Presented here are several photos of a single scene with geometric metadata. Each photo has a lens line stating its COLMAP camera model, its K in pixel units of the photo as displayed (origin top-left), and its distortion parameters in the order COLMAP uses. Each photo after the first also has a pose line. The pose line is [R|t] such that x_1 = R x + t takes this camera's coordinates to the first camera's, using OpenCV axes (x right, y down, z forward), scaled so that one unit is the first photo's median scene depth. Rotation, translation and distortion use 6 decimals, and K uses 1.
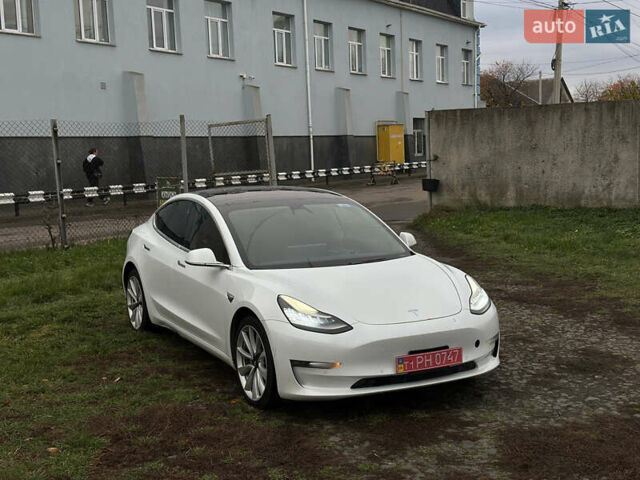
lens RADIAL K [[884.5, 0, 315.0], [0, 884.5, 240.5], [0, 0, 1]] dist [0.126856, 0.000000]
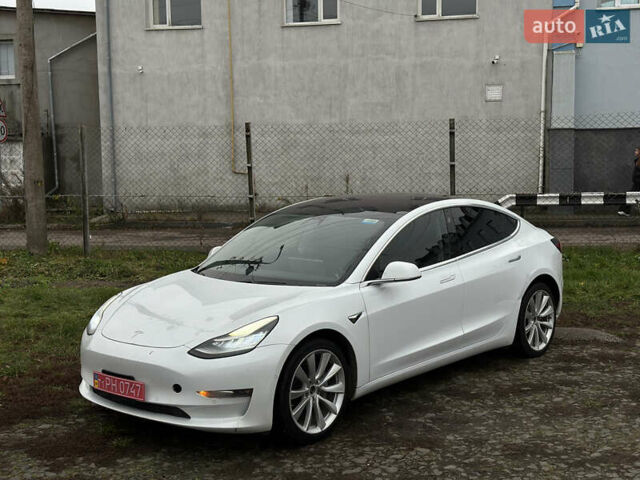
lens RADIAL K [[884.5, 0, 316.4], [0, 884.5, 238.5], [0, 0, 1]] dist [0.126856, 0.000000]
pose [[0.364607, 0.108978, -0.924762, 0.413224], [-0.091848, 0.992494, 0.080747, -0.044760], [0.926621, 0.055497, 0.371880, 0.325599]]
